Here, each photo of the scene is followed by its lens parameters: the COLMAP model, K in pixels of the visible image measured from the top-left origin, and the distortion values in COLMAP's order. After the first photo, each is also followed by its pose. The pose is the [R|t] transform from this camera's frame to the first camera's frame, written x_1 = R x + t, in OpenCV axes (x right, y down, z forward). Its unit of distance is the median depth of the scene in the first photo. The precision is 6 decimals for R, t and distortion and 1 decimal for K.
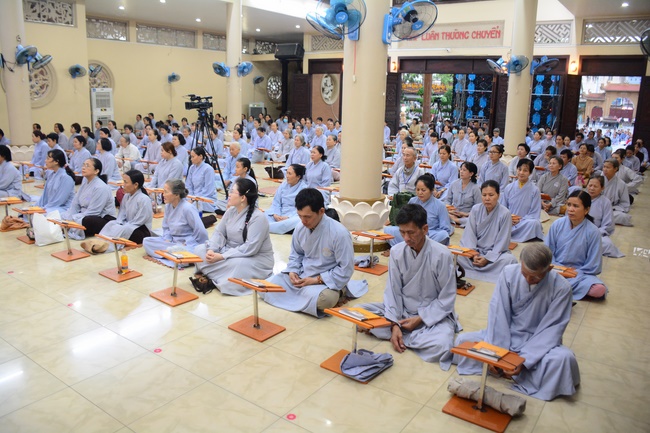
lens RADIAL K [[509.4, 0, 325.0], [0, 509.4, 216.5], [0, 0, 1]] dist [-0.079832, -0.001101]
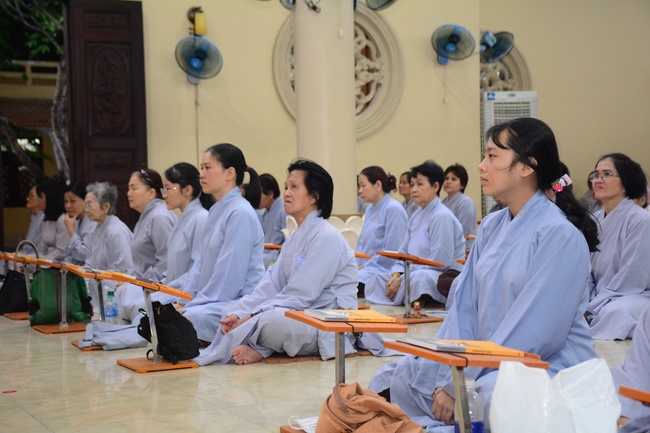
lens RADIAL K [[1231.1, 0, 325.0], [0, 1231.1, 216.5], [0, 0, 1]] dist [-0.007959, -0.019668]
pose [[0.870976, -0.045146, -0.489247, -0.193025], [-0.051614, 0.981853, -0.182486, 0.013588], [0.488607, 0.184193, 0.852840, 0.262465]]
